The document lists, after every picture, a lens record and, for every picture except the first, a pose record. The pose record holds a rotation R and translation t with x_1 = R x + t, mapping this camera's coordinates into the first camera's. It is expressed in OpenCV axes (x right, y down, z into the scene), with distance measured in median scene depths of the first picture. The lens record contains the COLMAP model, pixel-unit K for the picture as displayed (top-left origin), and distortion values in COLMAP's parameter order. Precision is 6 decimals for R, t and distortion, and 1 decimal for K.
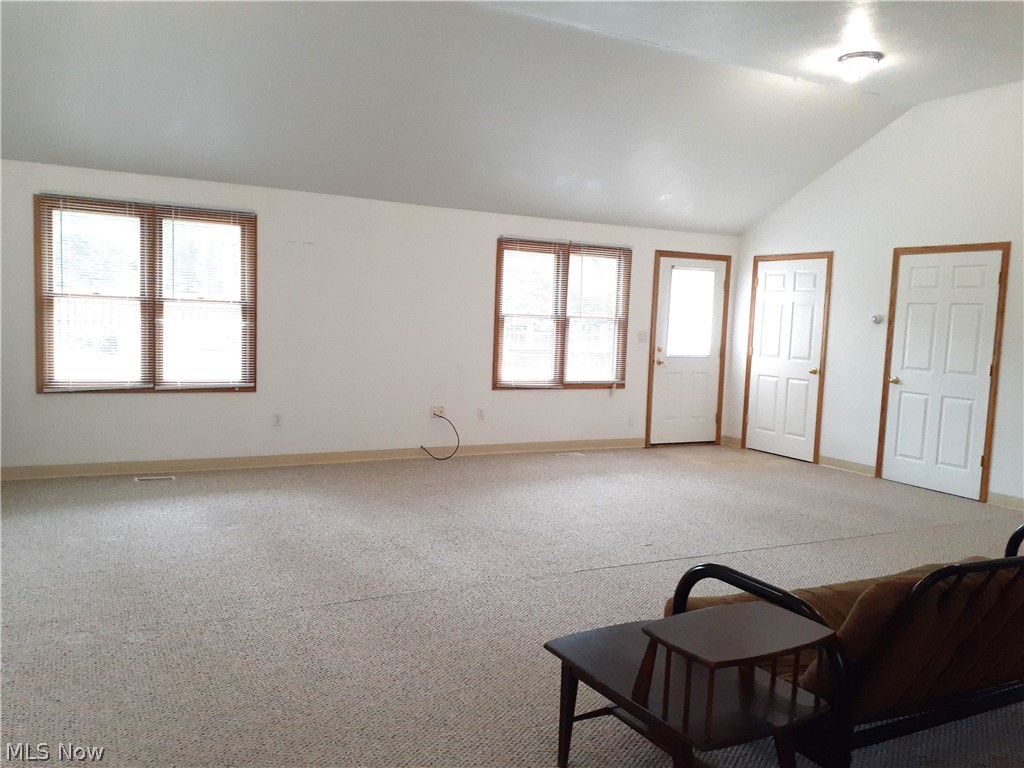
lens RADIAL K [[766.2, 0, 509.4], [0, 766.2, 363.8], [0, 0, 1]] dist [0.343609, -0.619122]
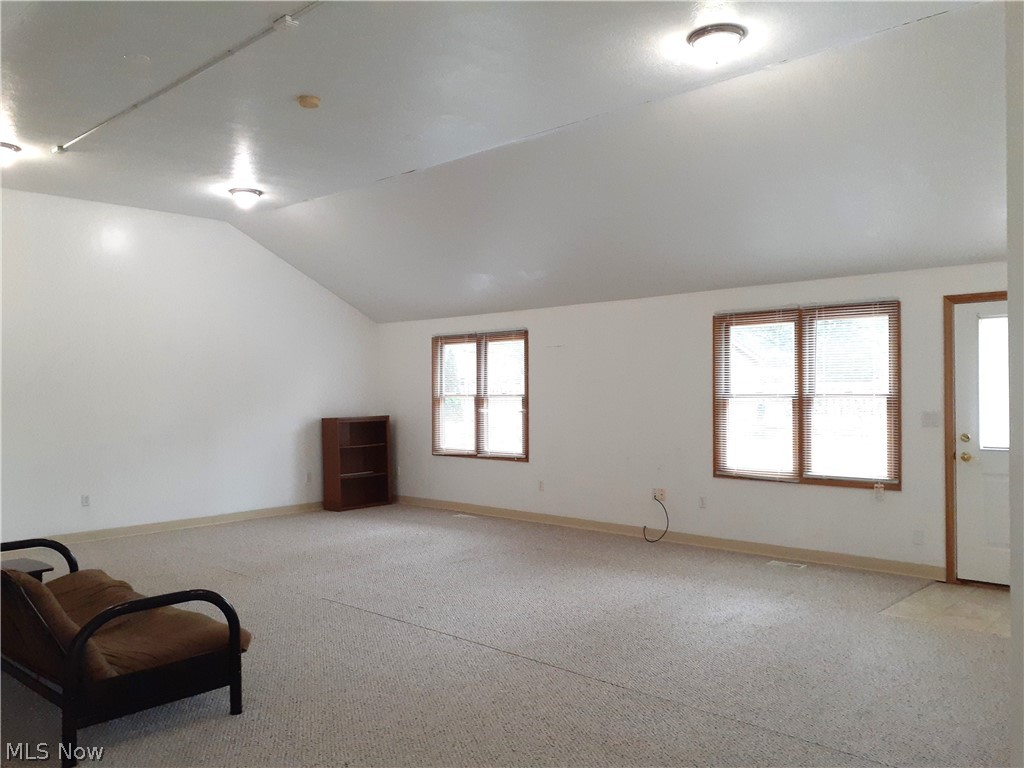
lens RADIAL K [[815.7, 0, 486.7], [0, 815.7, 385.5], [0, 0, 1]] dist [0.110677, -0.012082]
pose [[0.358428, -0.051024, -0.932162, 0.772957], [-0.044616, 0.996428, -0.071697, 0.007124], [0.932490, 0.067288, 0.354872, 0.366594]]
